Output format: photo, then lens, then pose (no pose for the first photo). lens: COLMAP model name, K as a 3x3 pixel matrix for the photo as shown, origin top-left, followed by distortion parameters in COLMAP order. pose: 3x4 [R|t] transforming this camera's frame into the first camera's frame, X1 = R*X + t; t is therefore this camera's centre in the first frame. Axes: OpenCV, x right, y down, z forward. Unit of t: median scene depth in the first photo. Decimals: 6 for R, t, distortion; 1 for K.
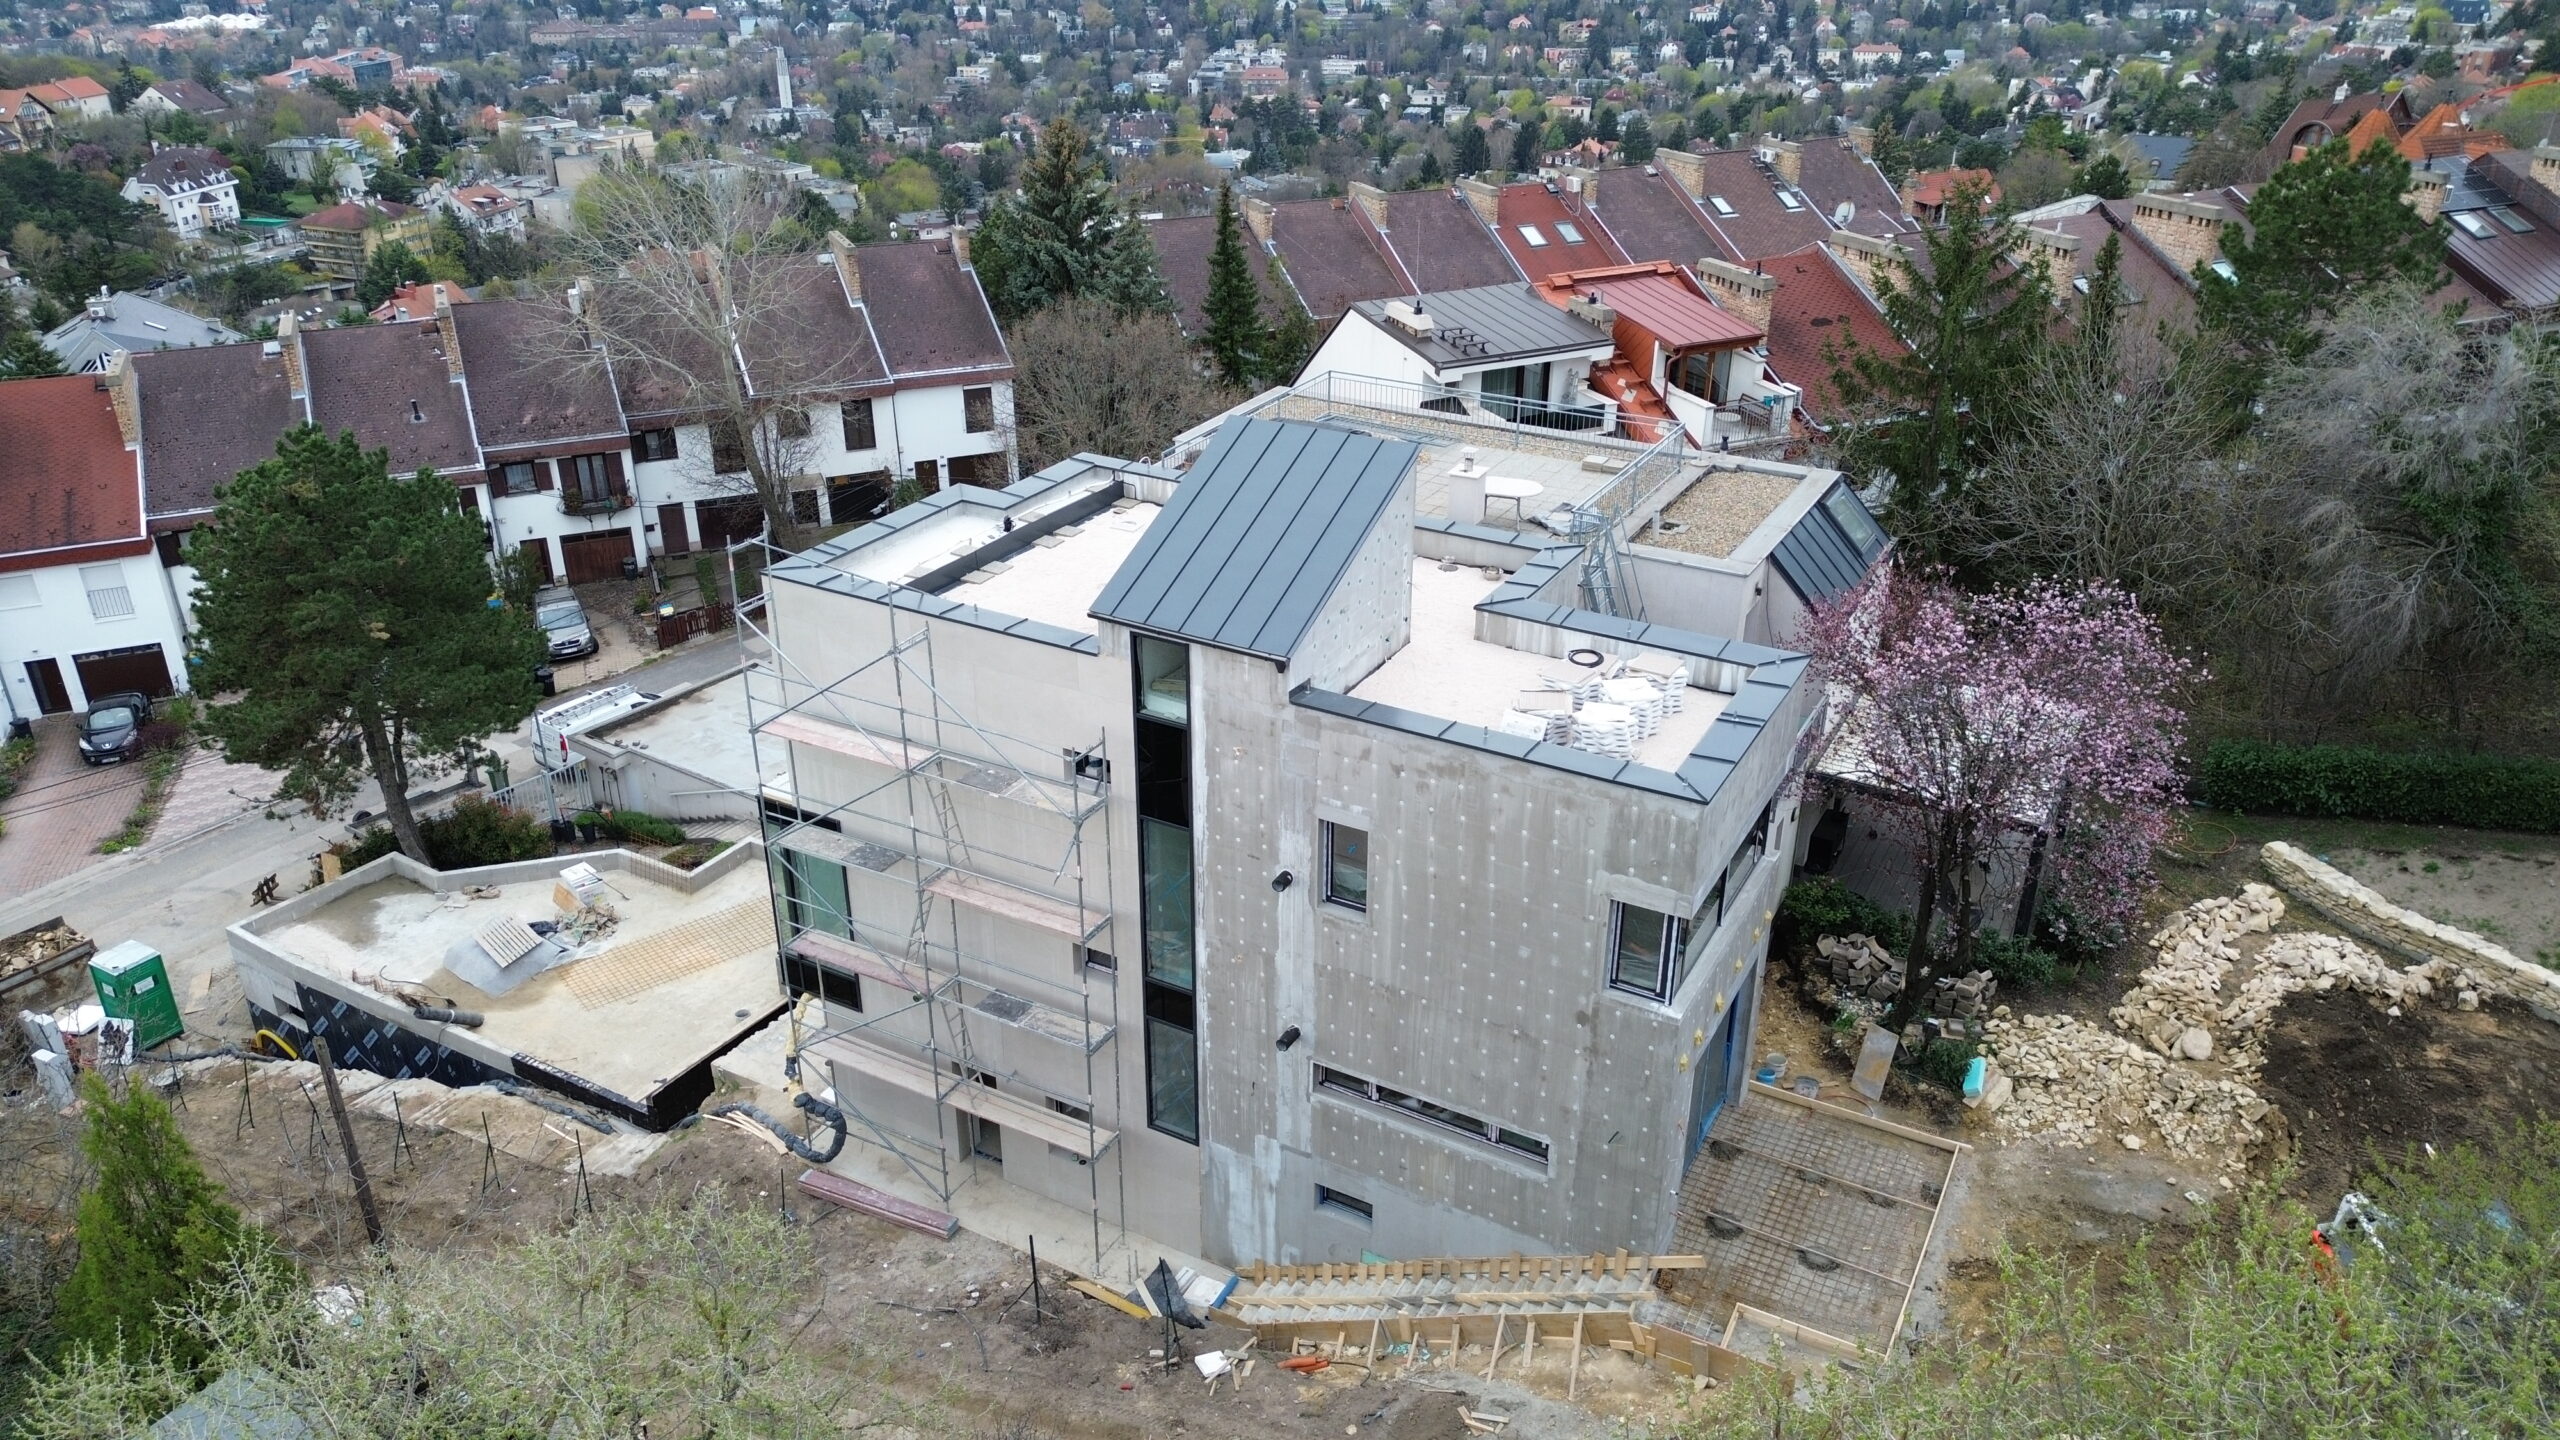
lens RADIAL K [[1802.7, 0, 1283.7], [0, 1802.7, 711.9], [0, 0, 1]] dist [0.075447, -0.071090]
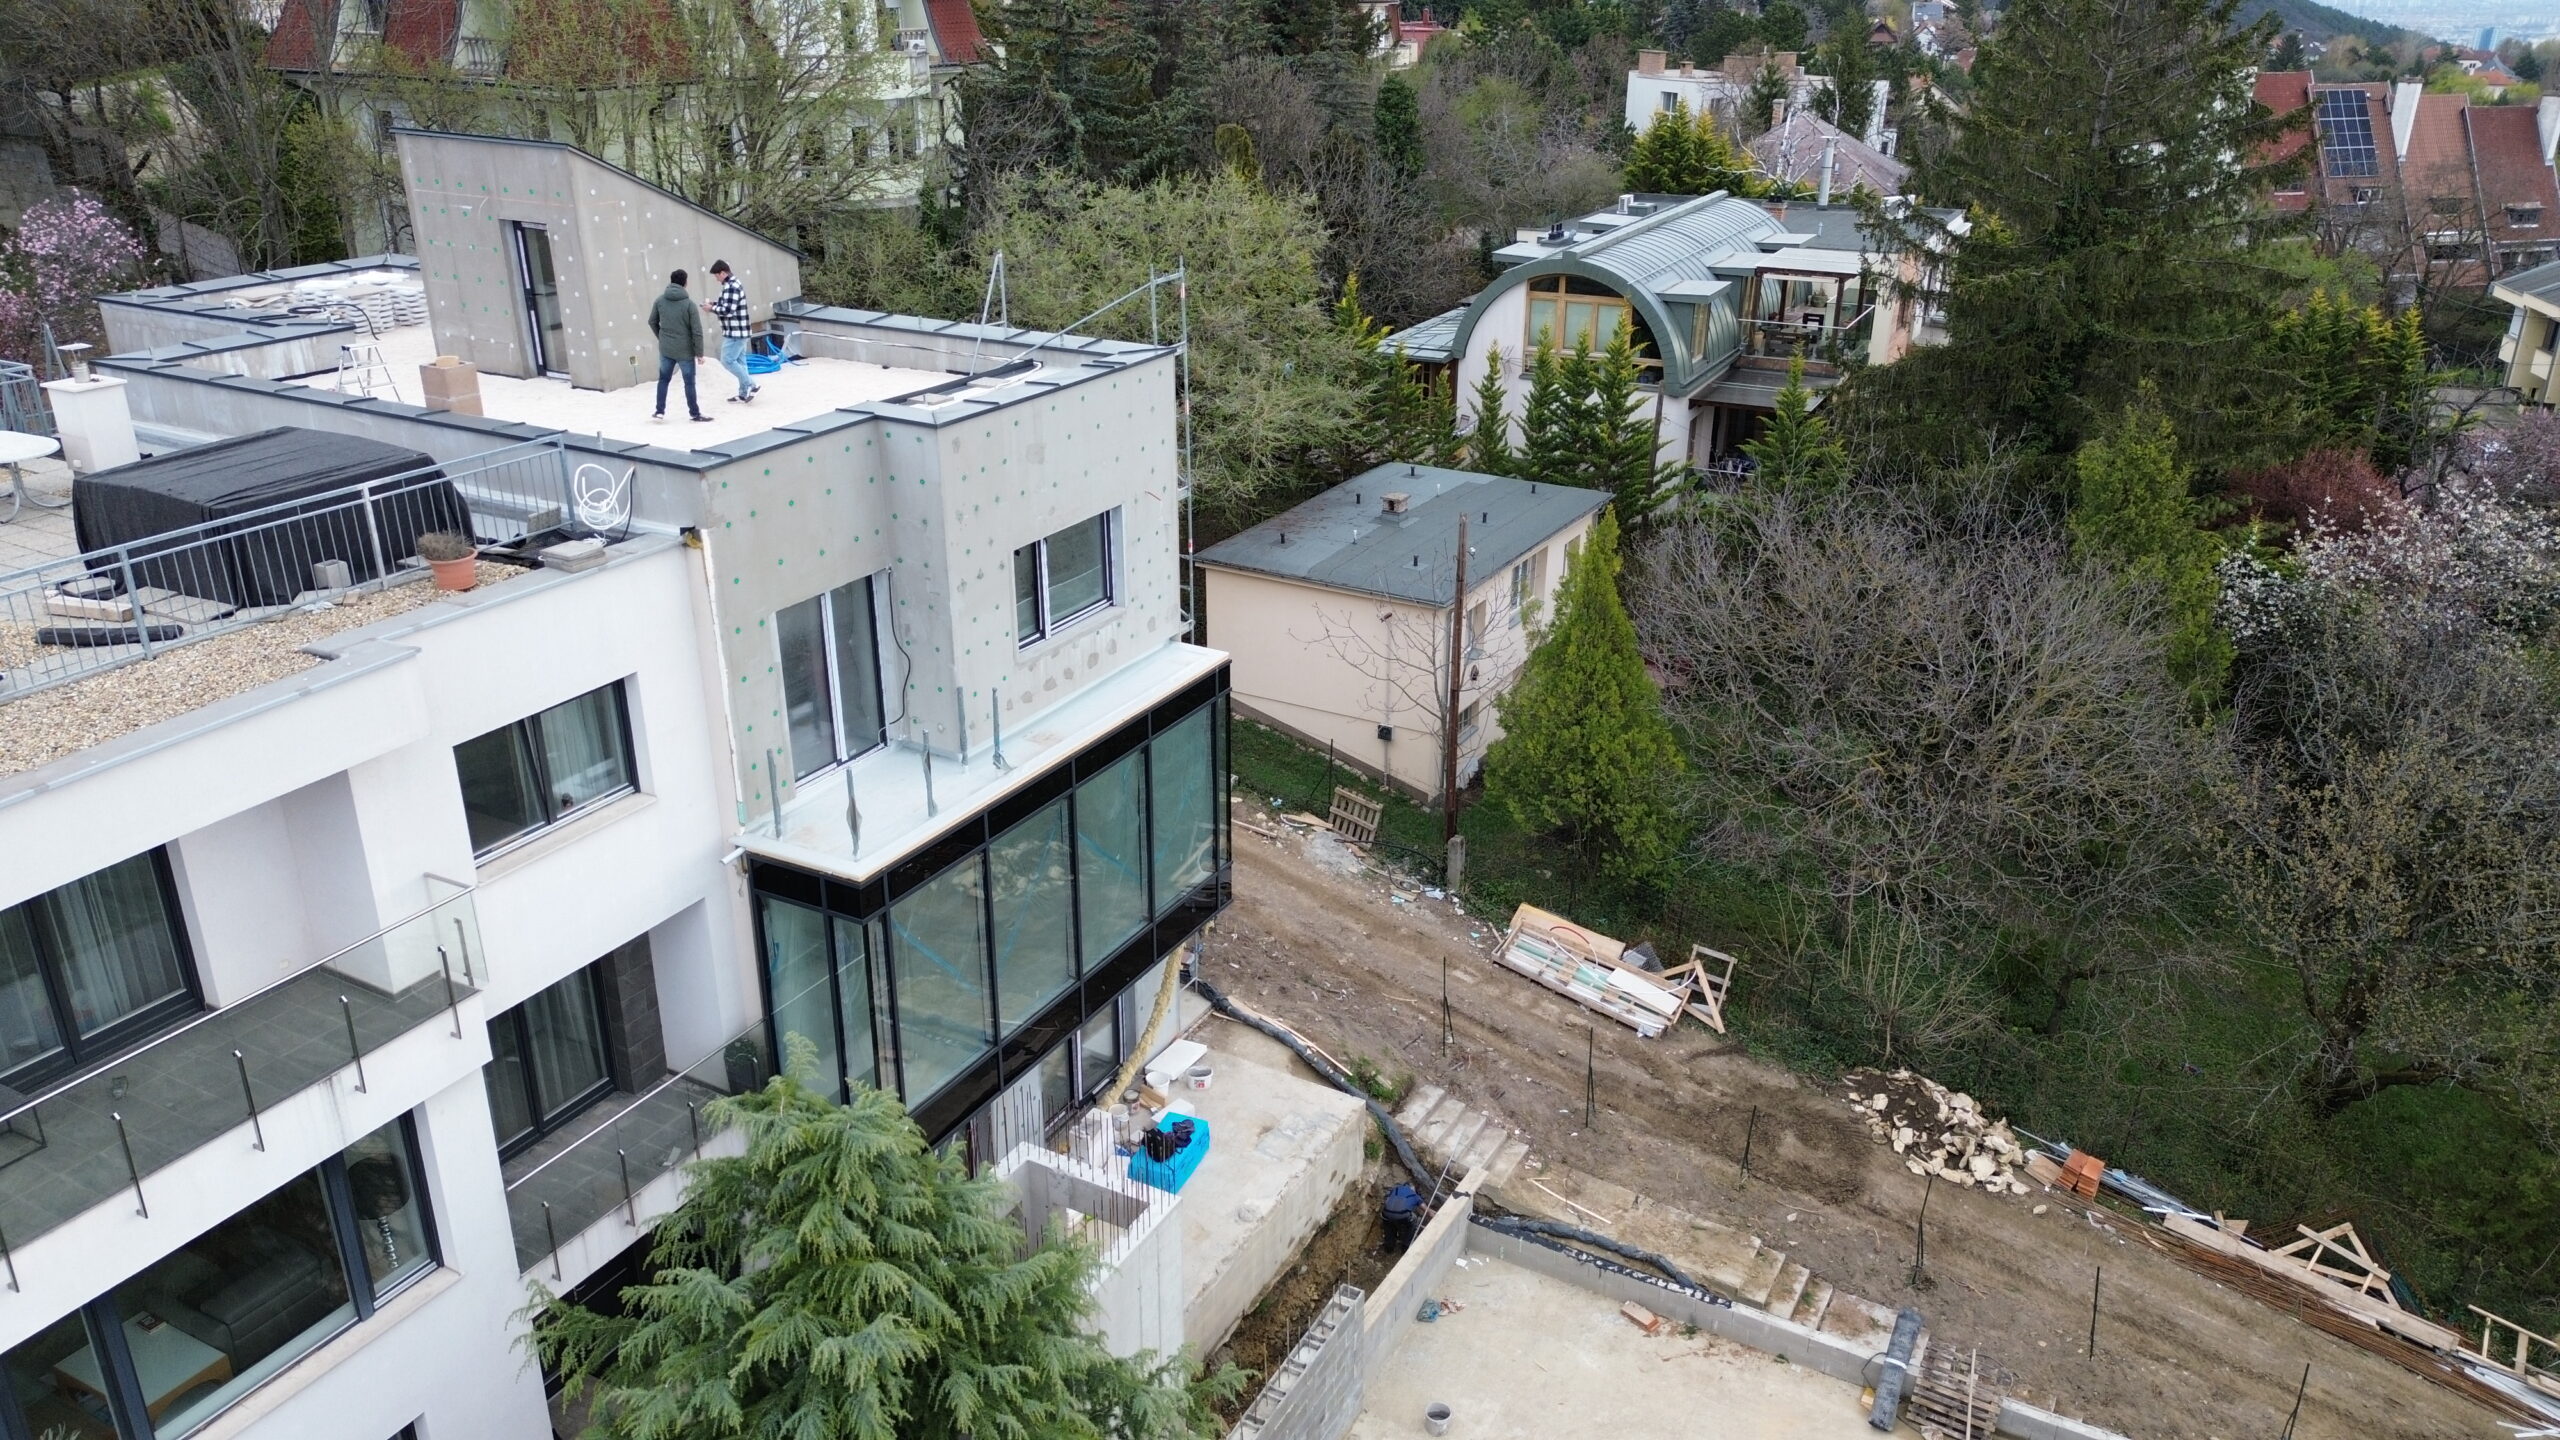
lens RADIAL K [[1802.7, 0, 1283.7], [0, 1802.7, 711.9], [0, 0, 1]] dist [0.075447, -0.071090]
pose [[-0.999986, -0.001602, -0.005044, -0.123392], [-0.004835, 0.663911, 0.747796, -0.217999], [0.002150, 0.747810, -0.663909, 0.617547]]
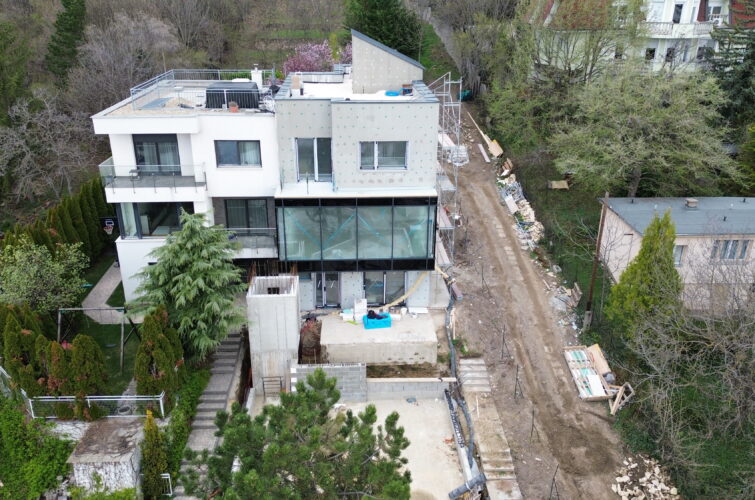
lens RADIAL K [[622.8, 0, 377.5], [0, 622.8, 250.0], [0, 0, 1]] dist [0.048007, -0.005373]
pose [[-0.532606, -0.330076, 0.779346, -0.398324], [0.366433, 0.740111, 0.563881, -0.182633], [-0.762927, 0.585905, -0.273237, 0.544695]]
